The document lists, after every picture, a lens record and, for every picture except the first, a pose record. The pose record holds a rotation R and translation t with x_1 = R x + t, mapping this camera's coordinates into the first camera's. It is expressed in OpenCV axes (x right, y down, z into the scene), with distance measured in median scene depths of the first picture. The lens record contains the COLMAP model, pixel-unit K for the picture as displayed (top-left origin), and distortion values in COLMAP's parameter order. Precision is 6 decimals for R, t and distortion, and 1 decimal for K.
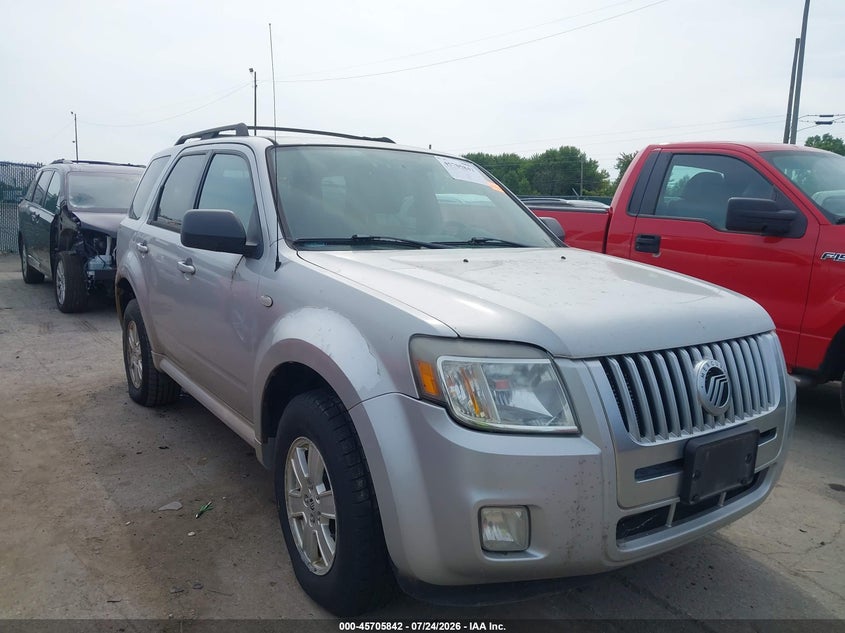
lens RADIAL K [[663.0, 0, 422.5], [0, 663.0, 316.5], [0, 0, 1]] dist [-0.009437, -0.003265]
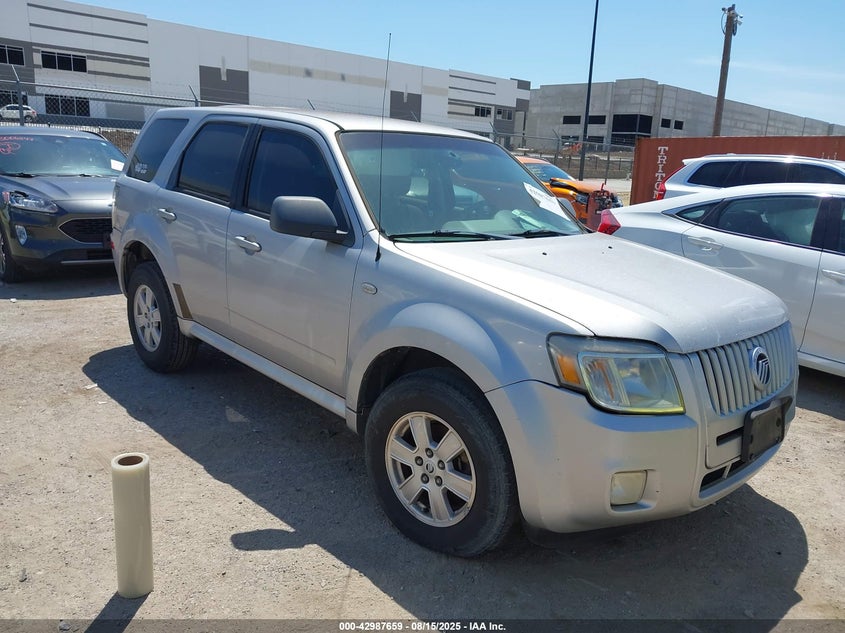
lens RADIAL K [[663.0, 0, 422.5], [0, 663.0, 316.5], [0, 0, 1]] dist [-0.009437, -0.003265]
pose [[0.981762, -0.003069, 0.190088, -0.443009], [-0.016720, 0.994601, 0.102413, -0.114866], [-0.189376, -0.103724, 0.976411, -0.111039]]
